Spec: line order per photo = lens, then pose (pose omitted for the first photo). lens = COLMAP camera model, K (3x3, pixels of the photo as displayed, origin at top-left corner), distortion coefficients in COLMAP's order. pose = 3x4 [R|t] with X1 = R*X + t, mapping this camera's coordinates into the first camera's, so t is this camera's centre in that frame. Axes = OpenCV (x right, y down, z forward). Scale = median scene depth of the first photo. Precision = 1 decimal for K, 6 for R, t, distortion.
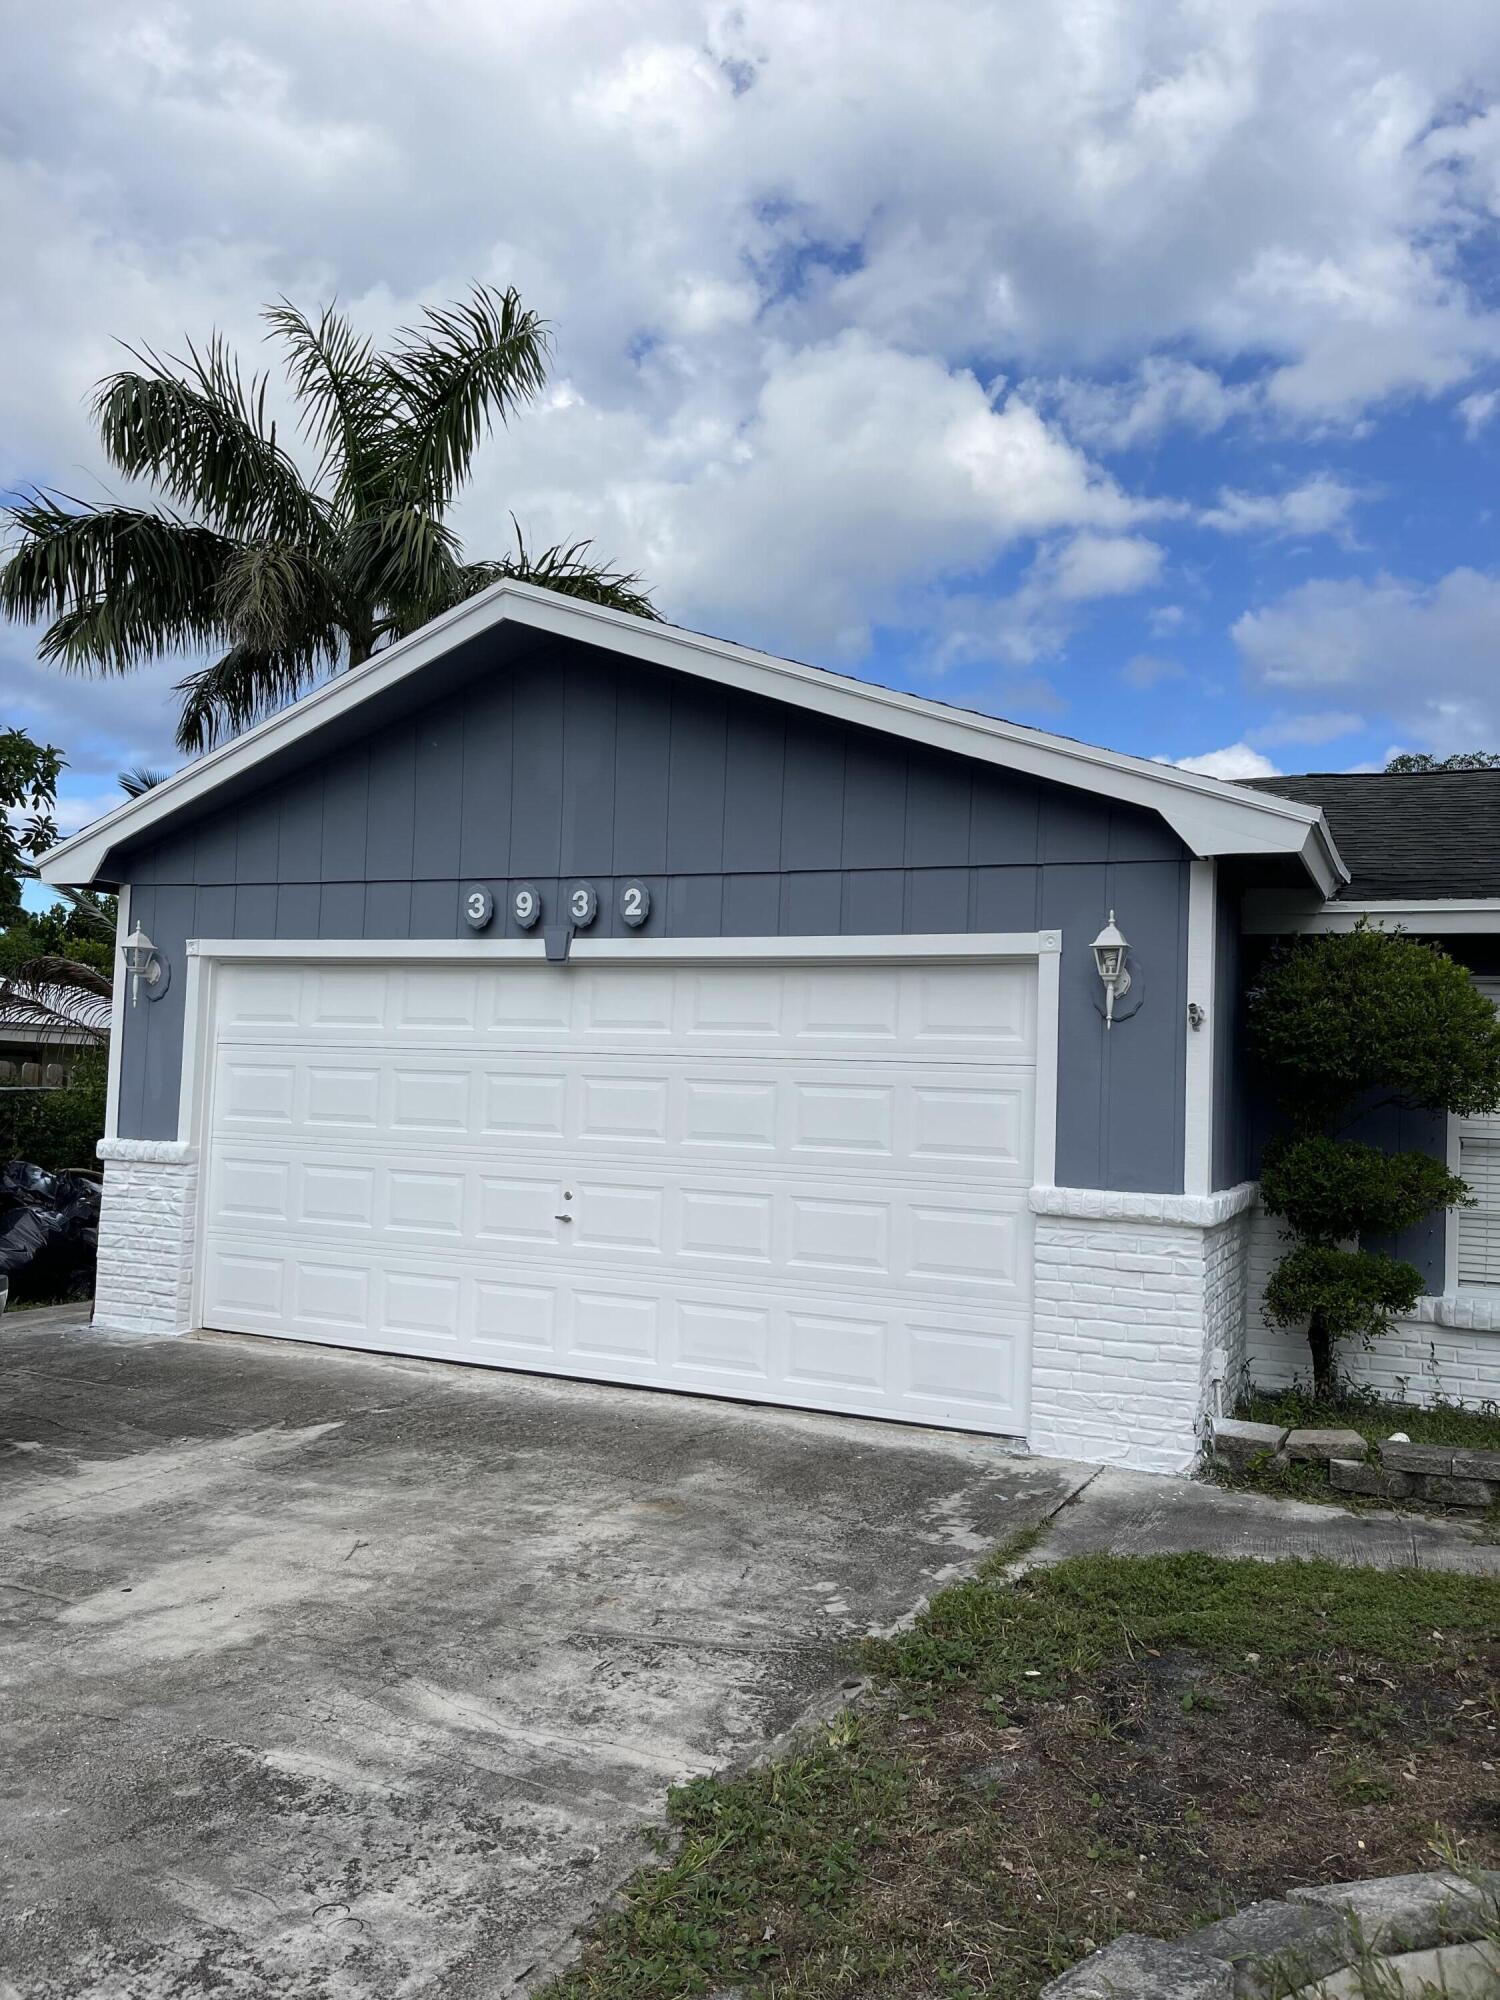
lens RADIAL K [[1498.5, 0, 755.4], [0, 1498.5, 1002.4], [0, 0, 1]] dist [0.002977, -0.000709]
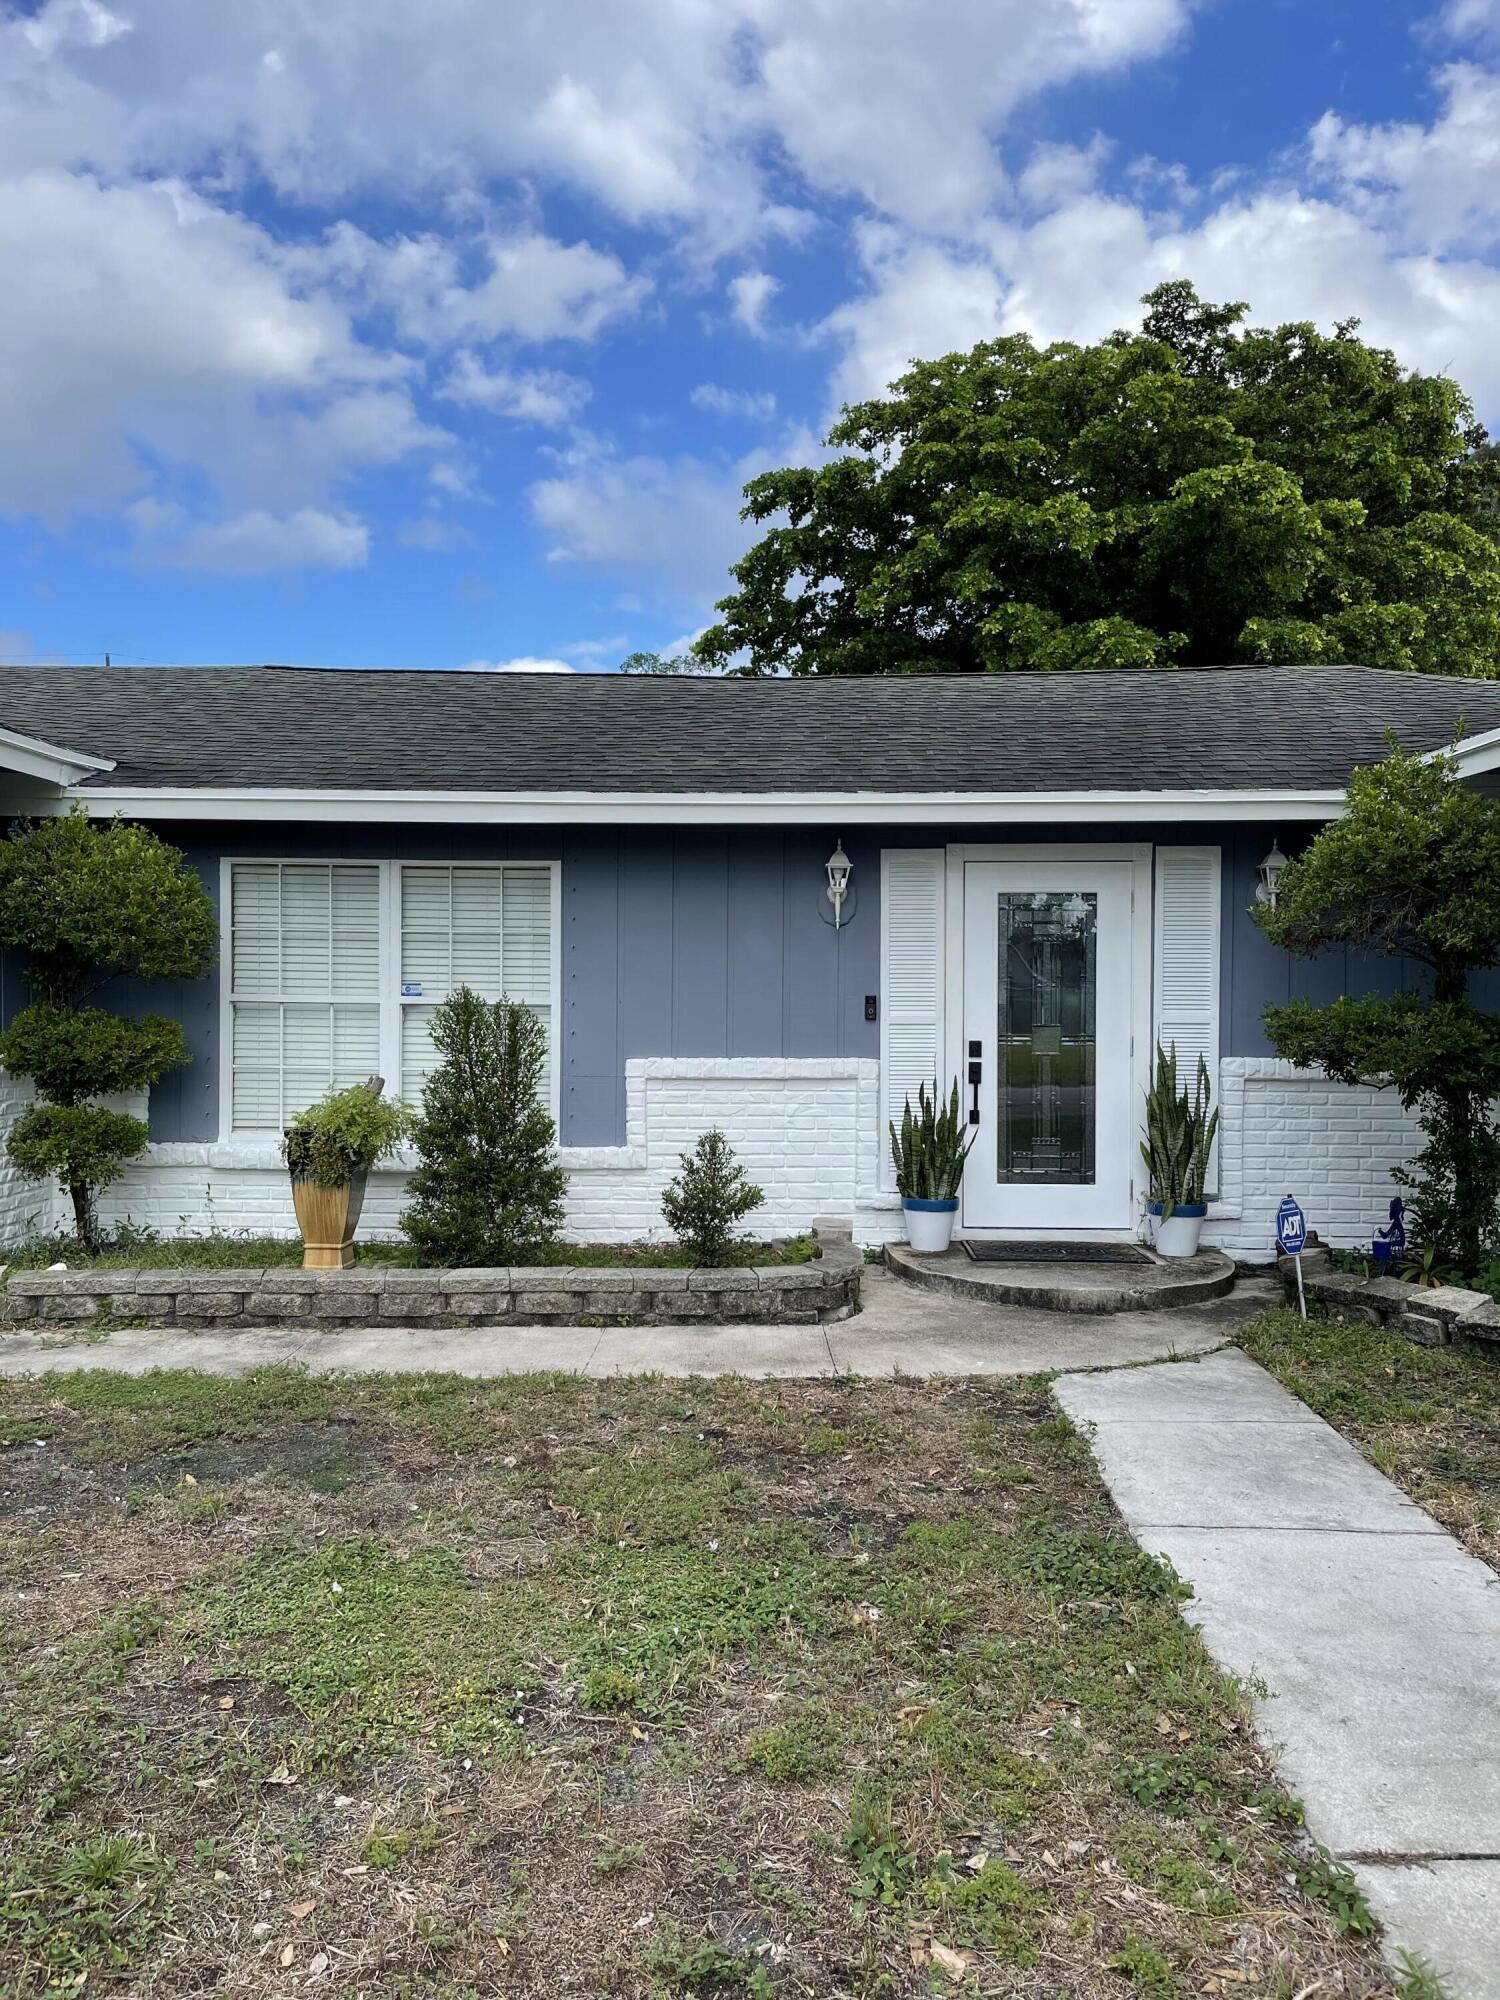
lens RADIAL K [[1498.5, 0, 750.0], [0, 1498.5, 999.7], [0, 0, 1]] dist [0.002977, -0.000709]
pose [[0.892978, -0.028177, 0.449217, 0.317573], [-0.008763, 0.996761, 0.079941, -0.005064], [-0.450015, -0.075322, 0.889839, -0.183822]]
